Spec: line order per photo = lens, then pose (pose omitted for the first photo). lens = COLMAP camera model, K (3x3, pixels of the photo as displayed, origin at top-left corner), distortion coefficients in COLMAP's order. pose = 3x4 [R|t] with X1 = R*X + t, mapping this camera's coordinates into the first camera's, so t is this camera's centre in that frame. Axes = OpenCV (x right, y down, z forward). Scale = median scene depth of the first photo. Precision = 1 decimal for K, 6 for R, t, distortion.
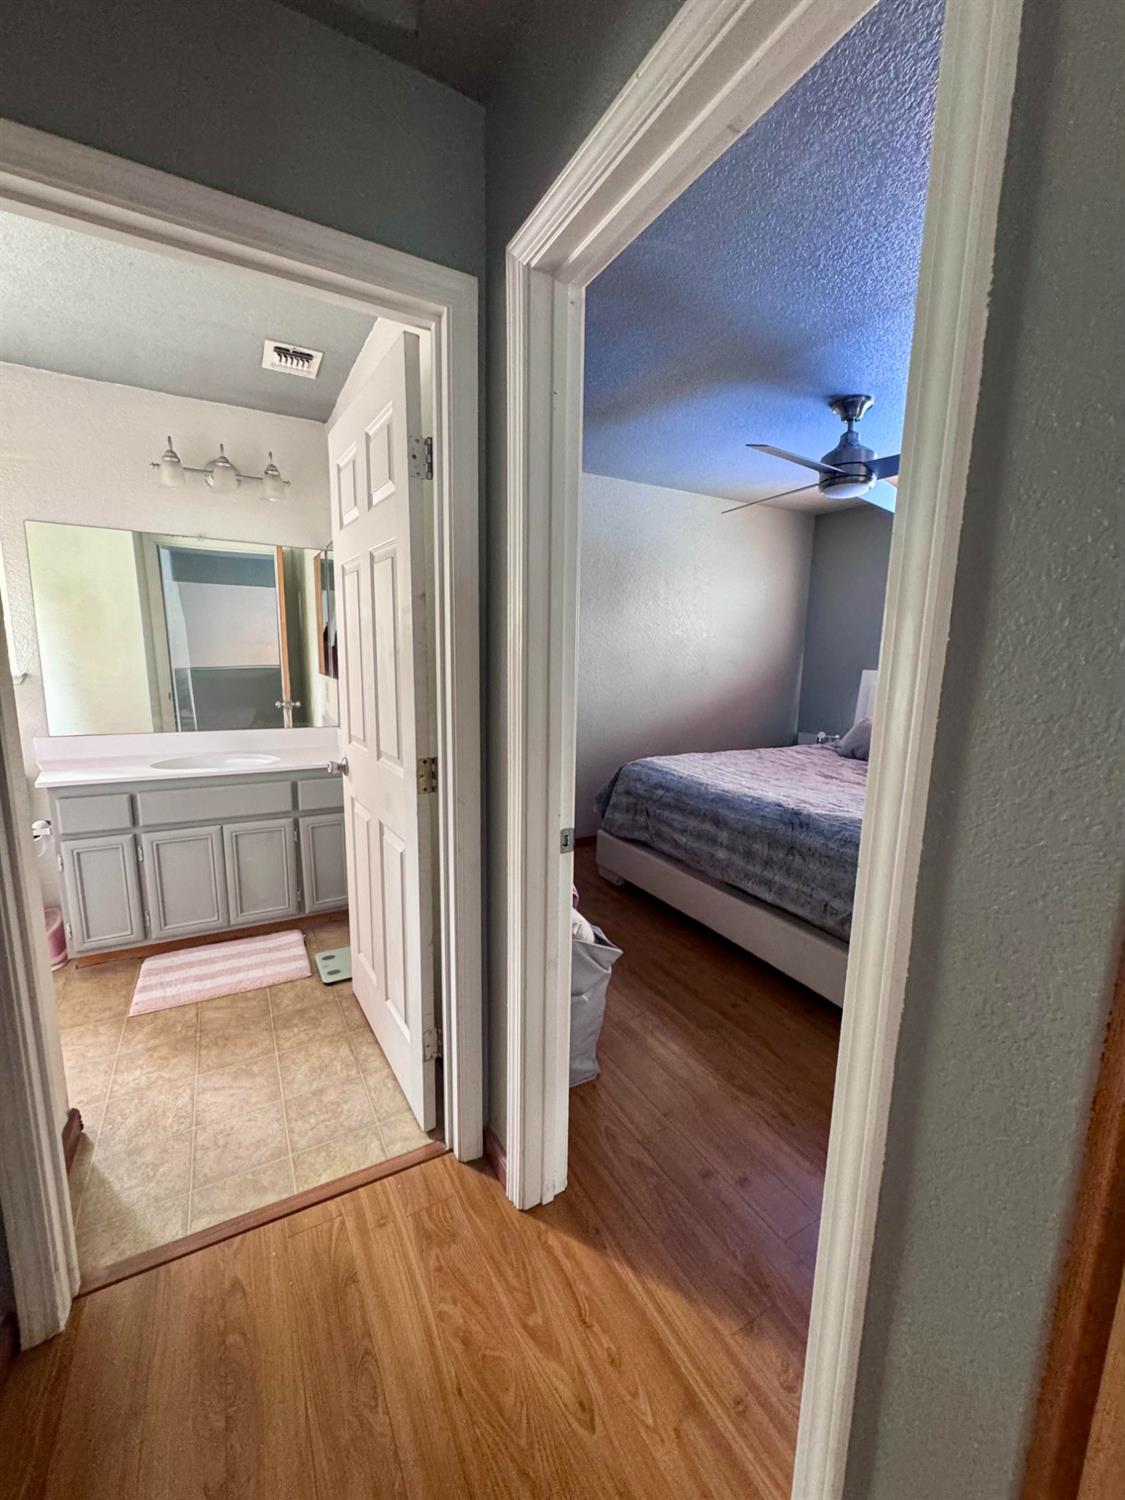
lens RADIAL K [[597.1, 0, 565.8], [0, 597.1, 751.3], [0, 0, 1]] dist [-0.004343, 0.000502]
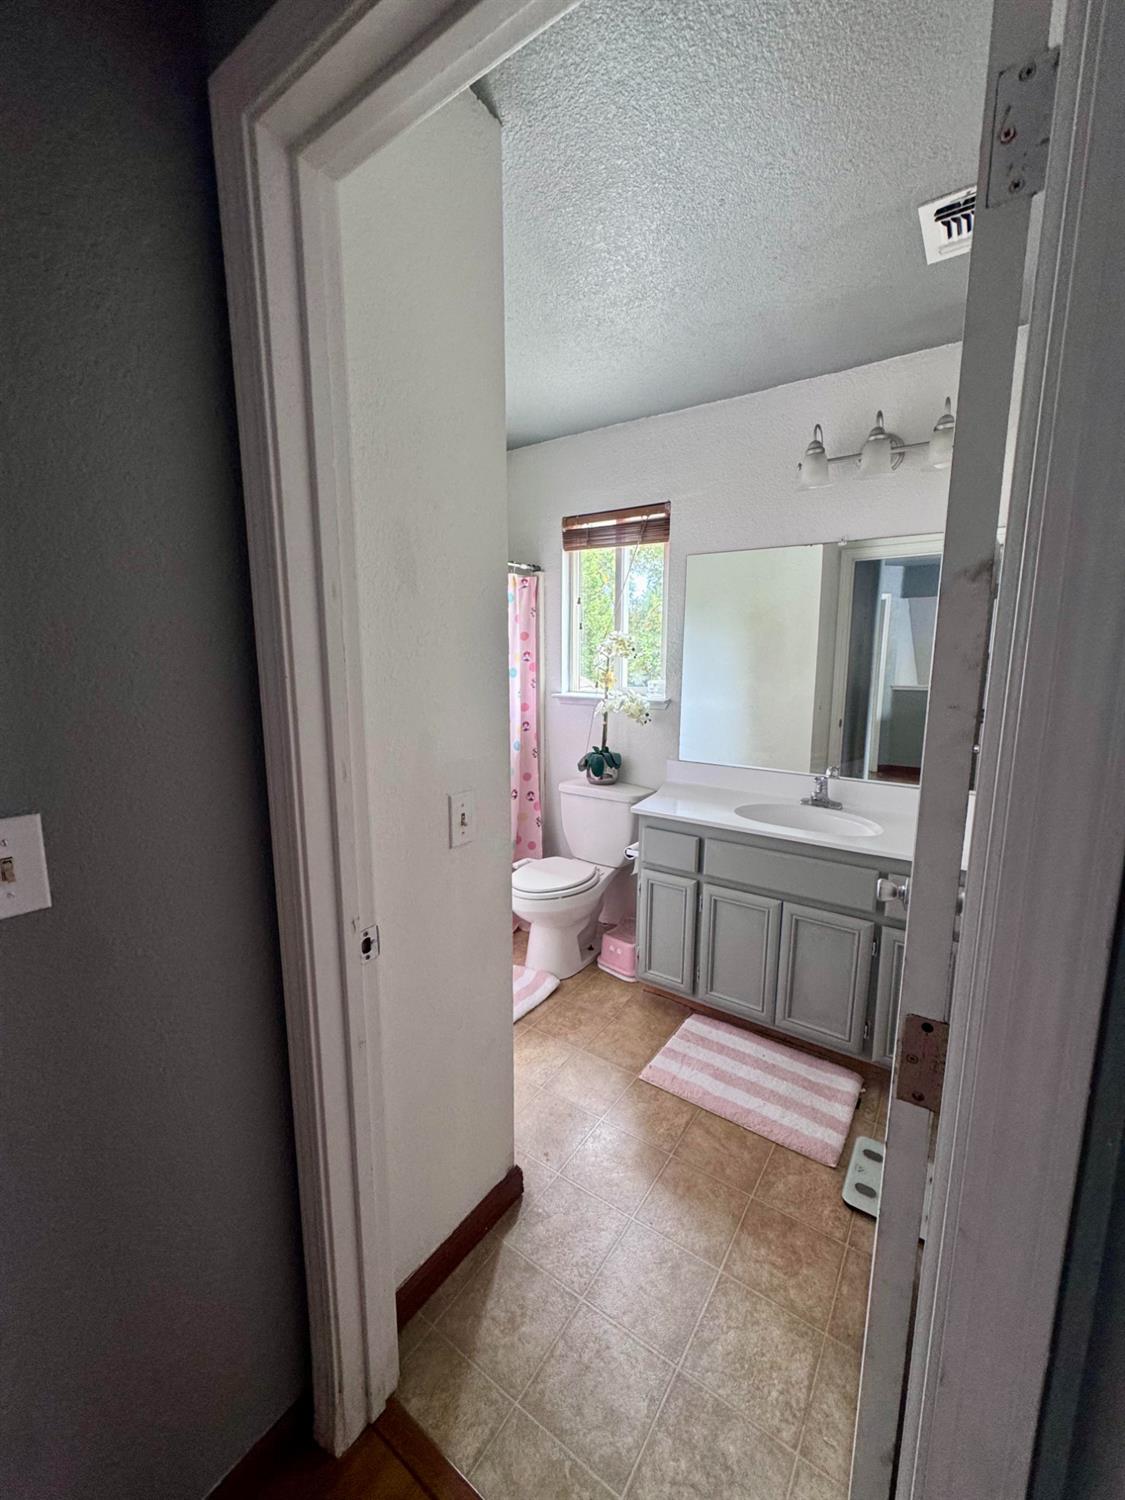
lens RADIAL K [[597.9, 0, 568.8], [0, 597.9, 753.7], [0, 0, 1]] dist [0.003393, 0.000203]
pose [[0.431898, 0.123887, -0.893373, -0.012020], [-0.142727, 0.987428, 0.067929, -0.087741], [0.890558, 0.098171, 0.444151, 0.390567]]
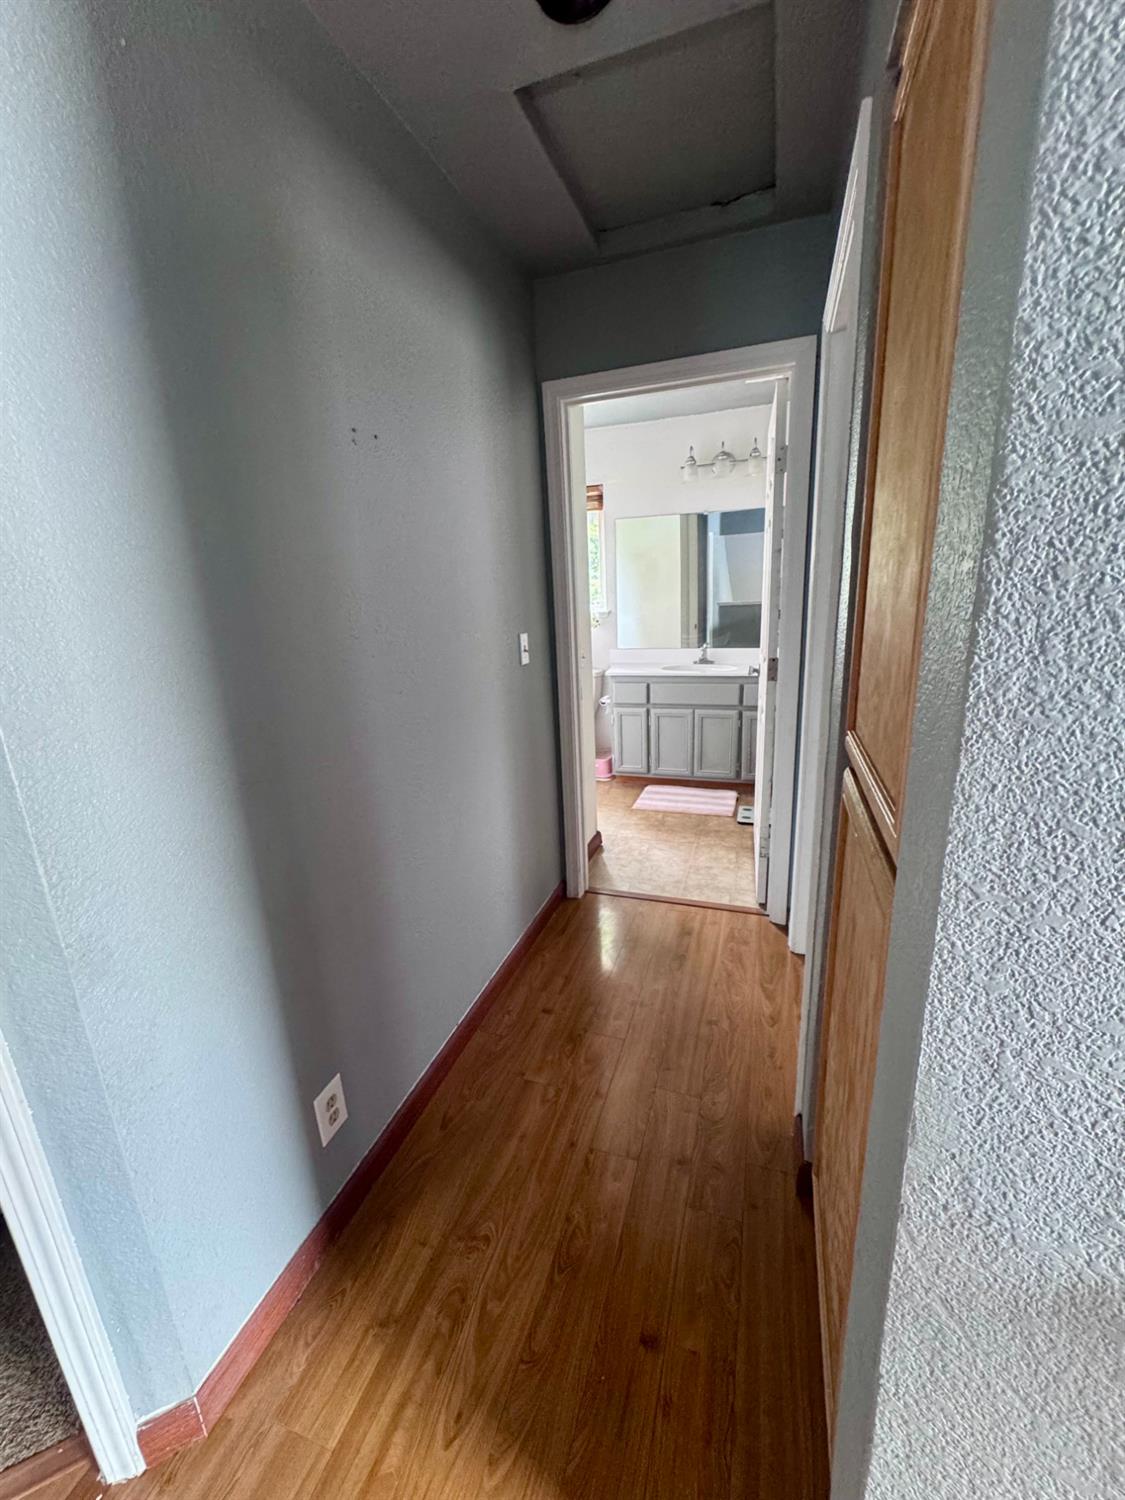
lens RADIAL K [[597.1, 0, 565.8], [0, 597.1, 751.3], [0, 0, 1]] dist [-0.004343, 0.000502]
pose [[0.658697, 0.144425, -0.738417, 0.365353], [-0.066173, 0.988722, 0.134352, 0.048901], [0.749493, -0.039633, 0.660825, -0.269099]]
